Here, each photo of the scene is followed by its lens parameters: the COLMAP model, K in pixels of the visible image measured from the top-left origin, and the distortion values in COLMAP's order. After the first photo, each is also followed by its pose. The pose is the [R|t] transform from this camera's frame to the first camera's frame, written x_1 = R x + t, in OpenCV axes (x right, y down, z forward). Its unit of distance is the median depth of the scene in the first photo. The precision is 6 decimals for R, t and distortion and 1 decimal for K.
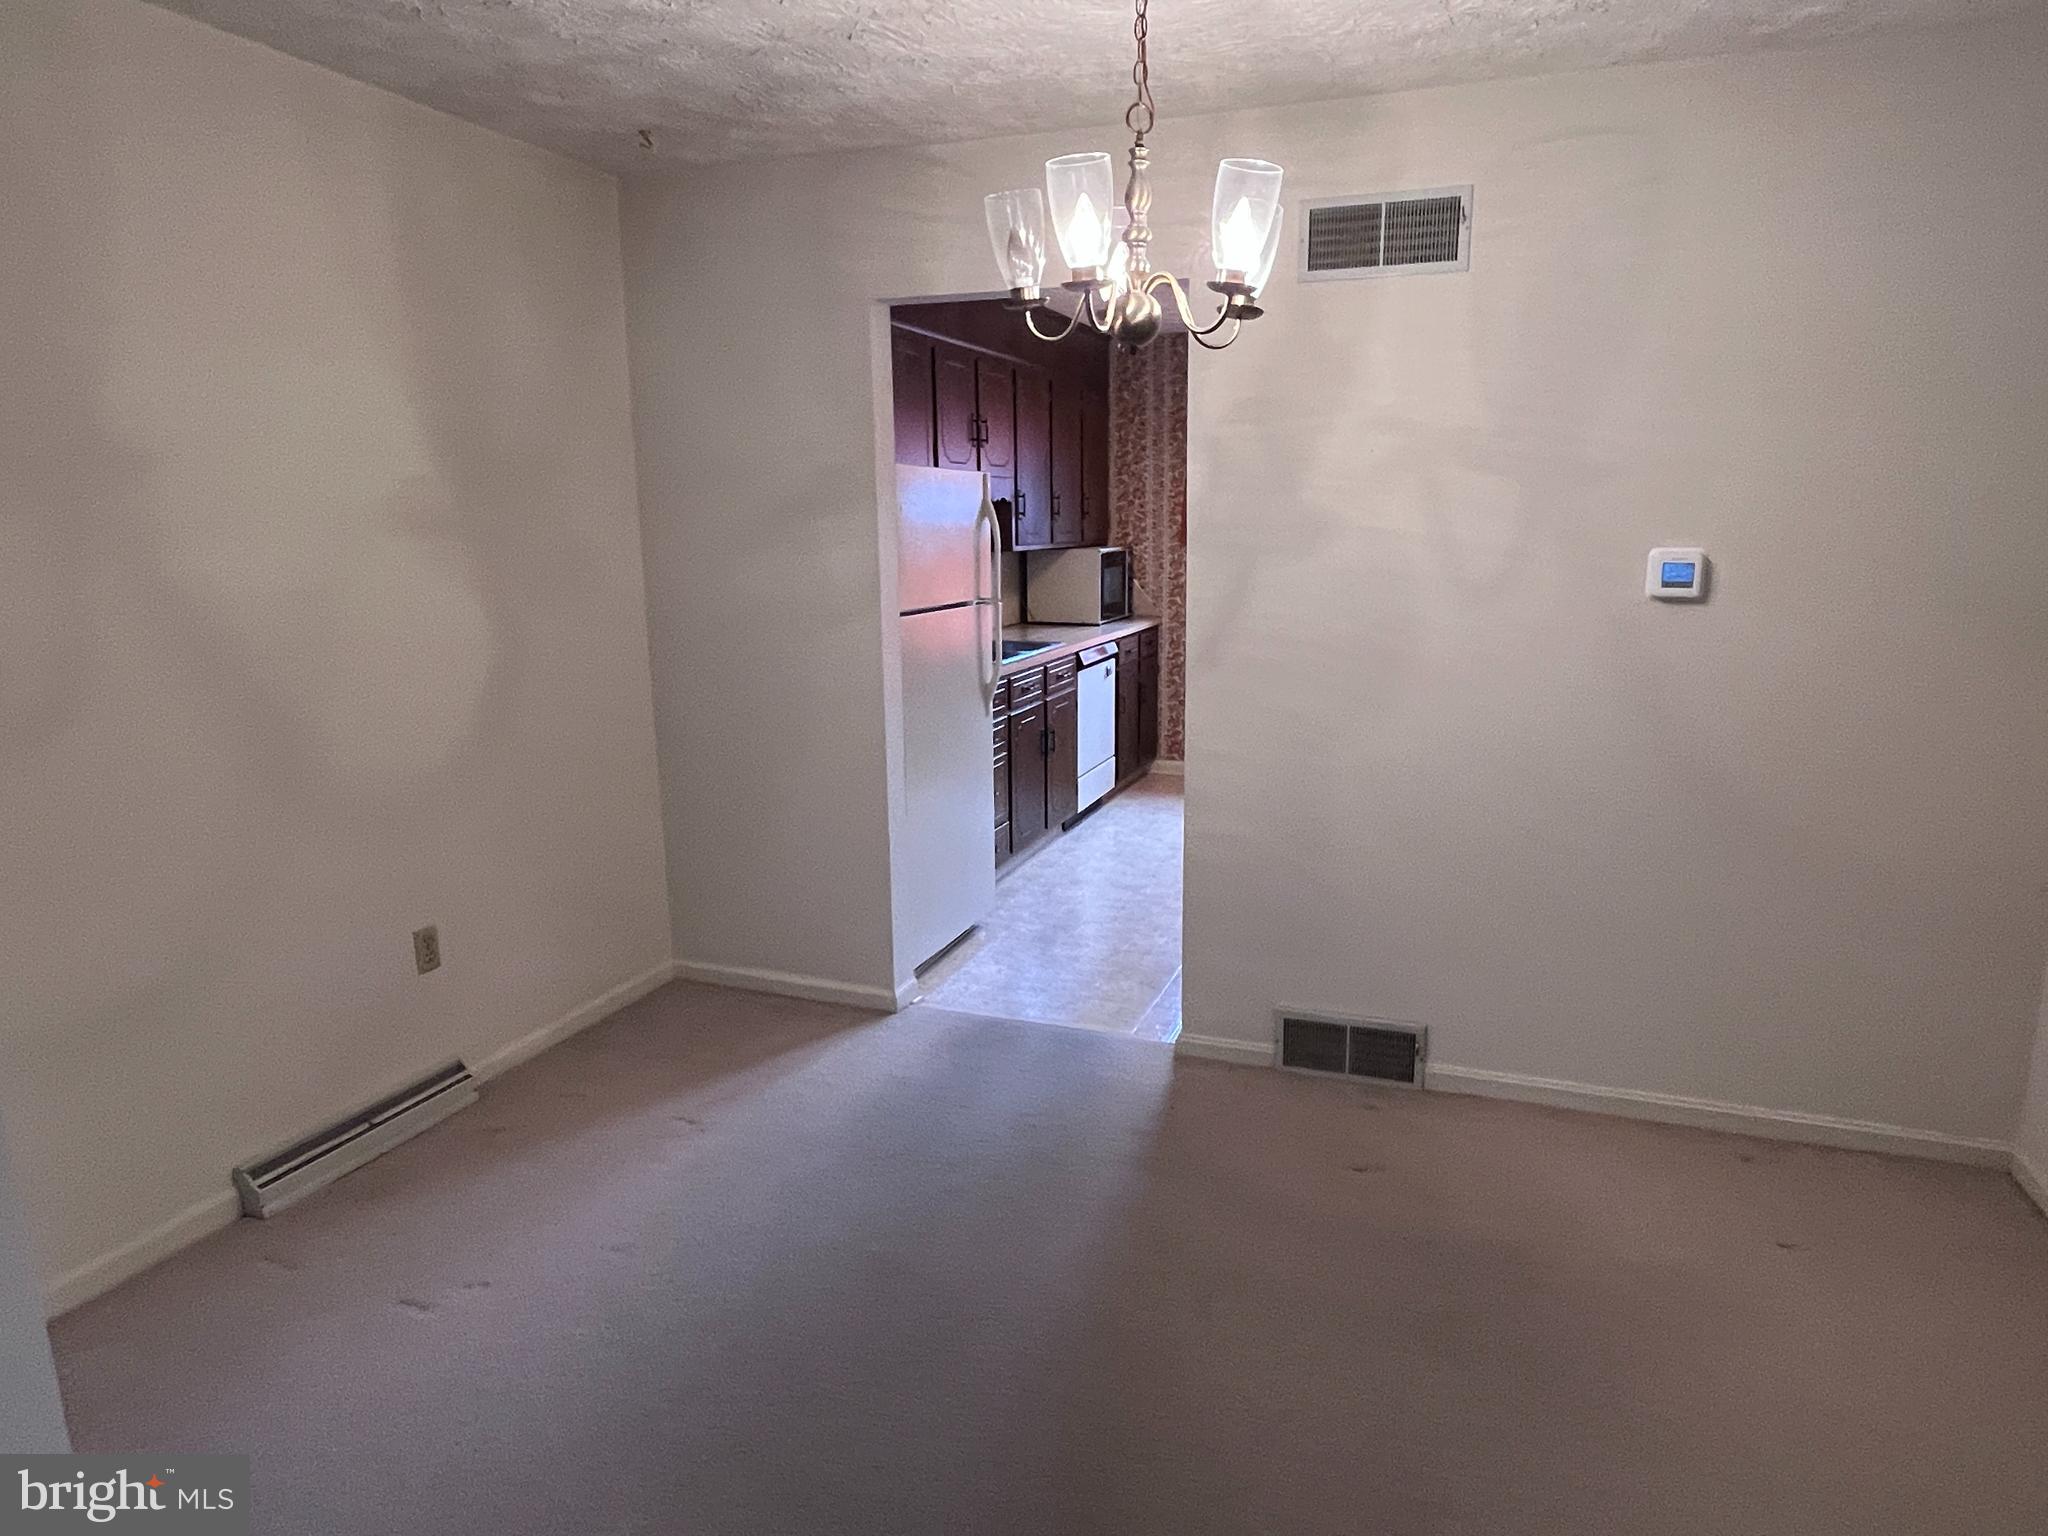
lens RADIAL K [[1266.2, 0, 1027.1], [0, 1266.2, 770.7], [0, 0, 1]] dist [0.006577, -0.000516]
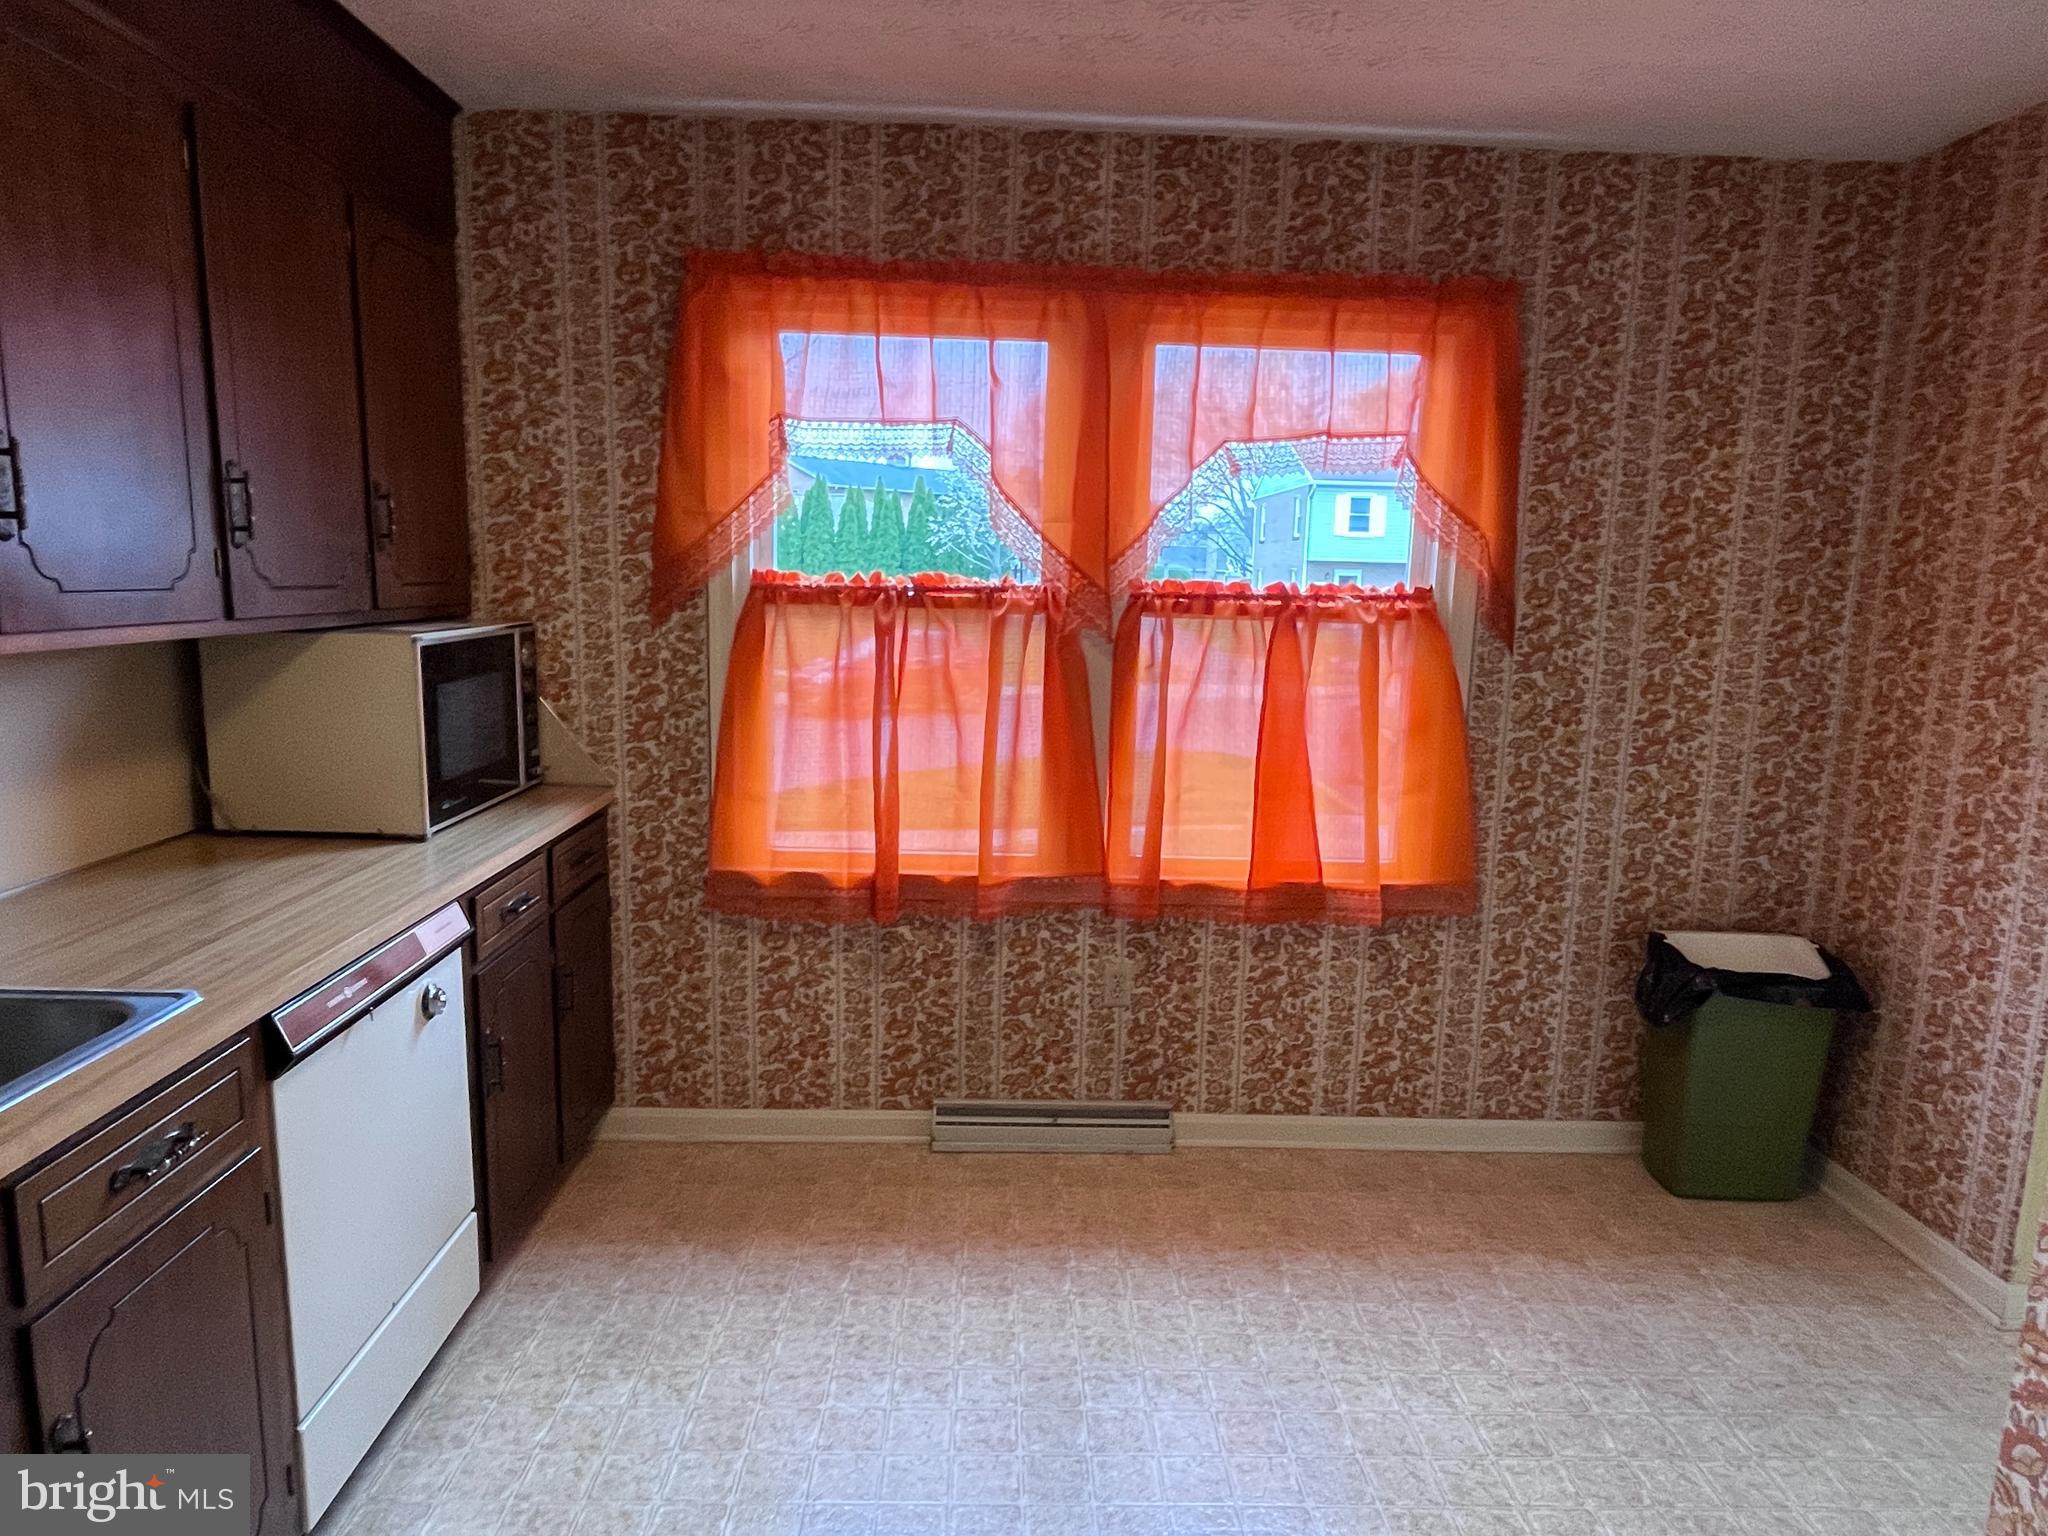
lens RADIAL K [[1266.2, 0, 1027.0], [0, 1266.2, 761.4], [0, 0, 1]] dist [0.006577, -0.000516]
pose [[0.927127, -0.027867, 0.373710, 0.077643], [0.044850, 0.998315, -0.036824, -0.110183], [-0.372054, 0.050901, 0.926815, 0.563126]]
